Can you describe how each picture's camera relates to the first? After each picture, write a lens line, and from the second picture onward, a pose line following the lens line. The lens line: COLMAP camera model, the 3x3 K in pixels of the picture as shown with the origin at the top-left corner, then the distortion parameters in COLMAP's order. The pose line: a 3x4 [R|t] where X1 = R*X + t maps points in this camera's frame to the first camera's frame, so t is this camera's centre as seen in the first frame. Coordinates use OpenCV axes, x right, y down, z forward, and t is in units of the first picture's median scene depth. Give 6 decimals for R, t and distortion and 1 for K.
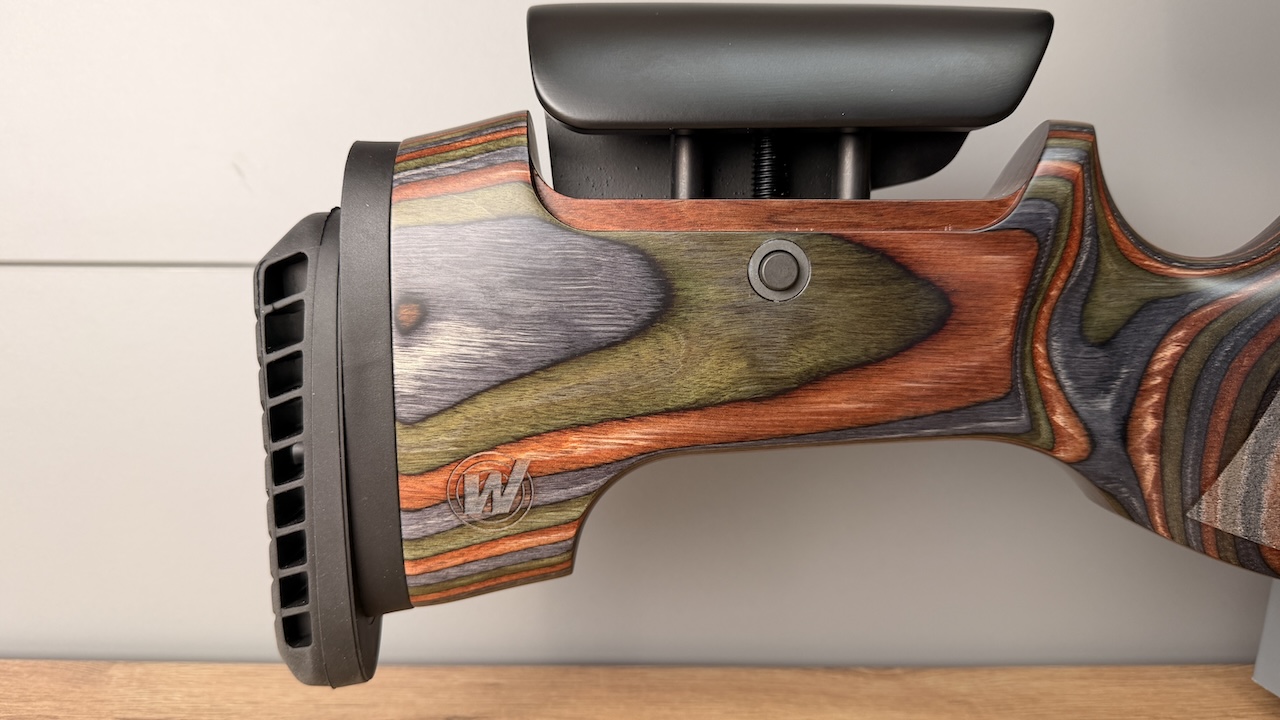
lens RADIAL K [[913.5, 0, 640.0], [0, 913.5, 360.0], [0, 0, 1]] dist [0.155818, -0.410031]
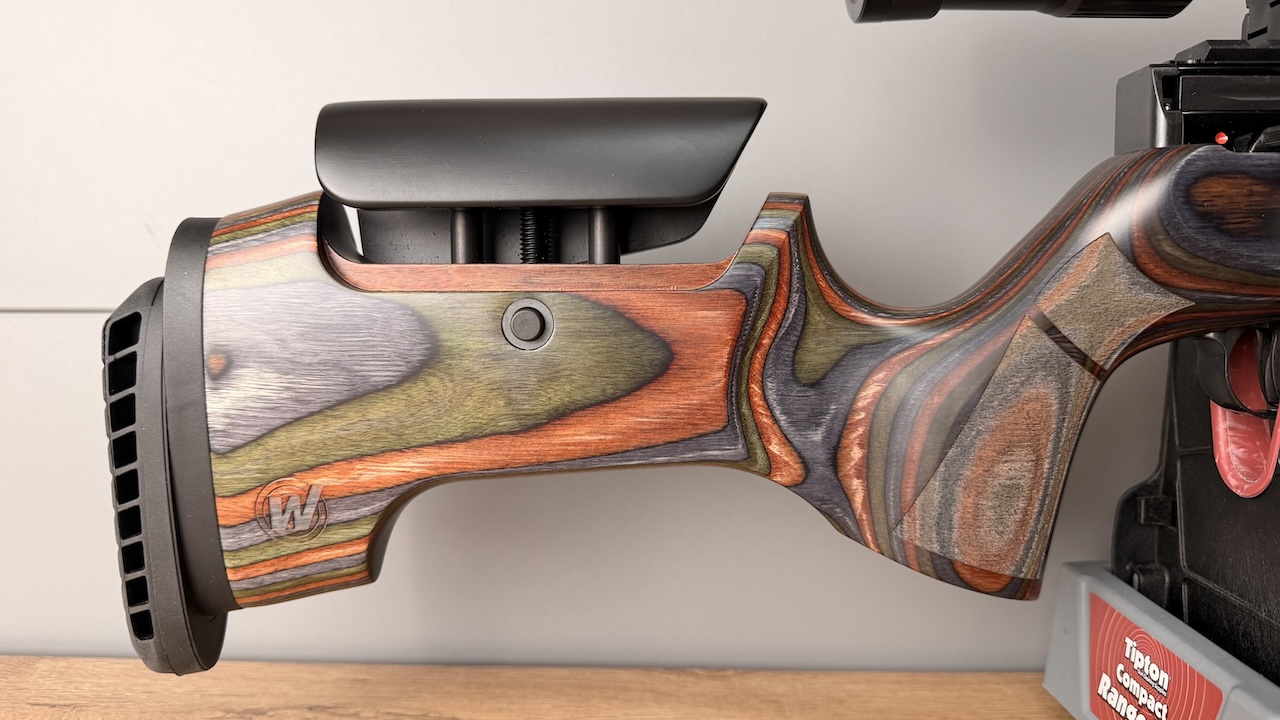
lens RADIAL K [[913.5, 0, 640.0], [0, 913.5, 360.0], [0, 0, 1]] dist [0.155818, -0.410031]
pose [[0.998885, -0.004794, -0.046964, 0.345557], [0.004115, 0.999886, -0.014526, -0.032752], [0.047029, 0.014316, 0.998791, -0.173327]]
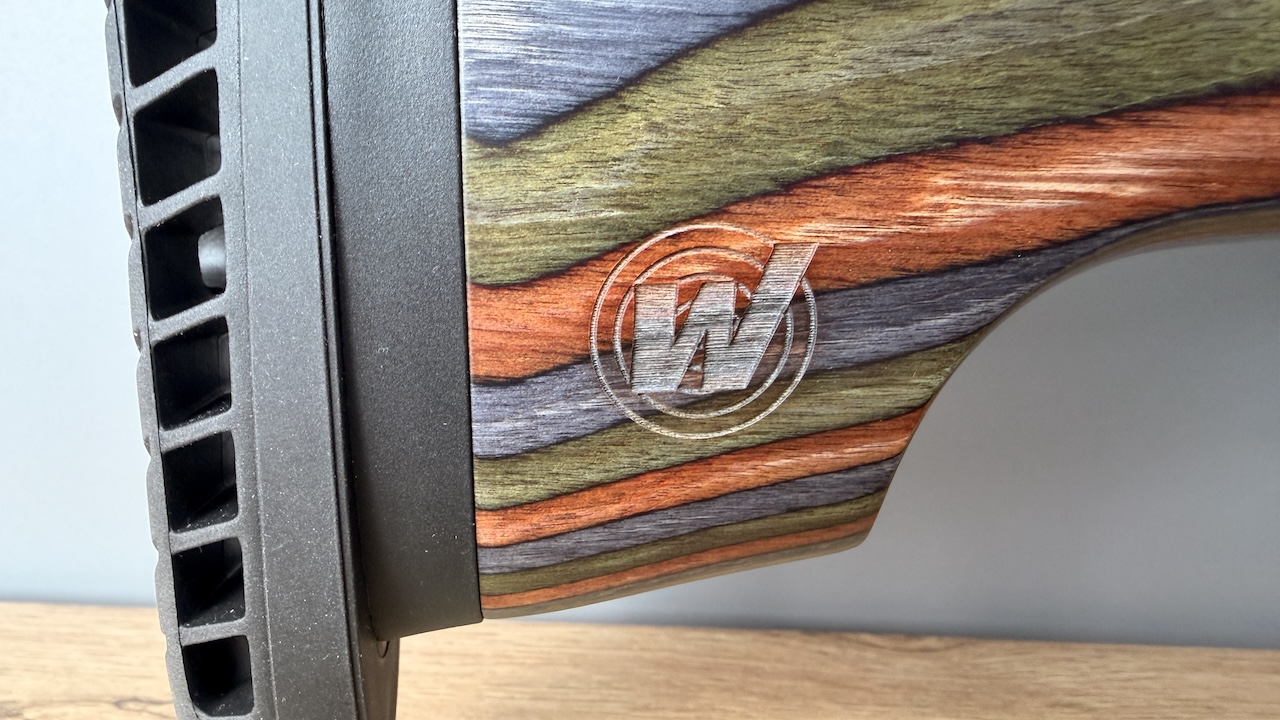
lens RADIAL K [[962.7, 0, 518.7], [0, 962.7, 359.1], [0, 0, 1]] dist [-0.000636, 0.039669]
pose [[0.998724, -0.011825, -0.049106, -0.222222], [0.014006, 0.998919, 0.044319, 0.137240], [0.048529, -0.044950, 0.997810, 0.606557]]
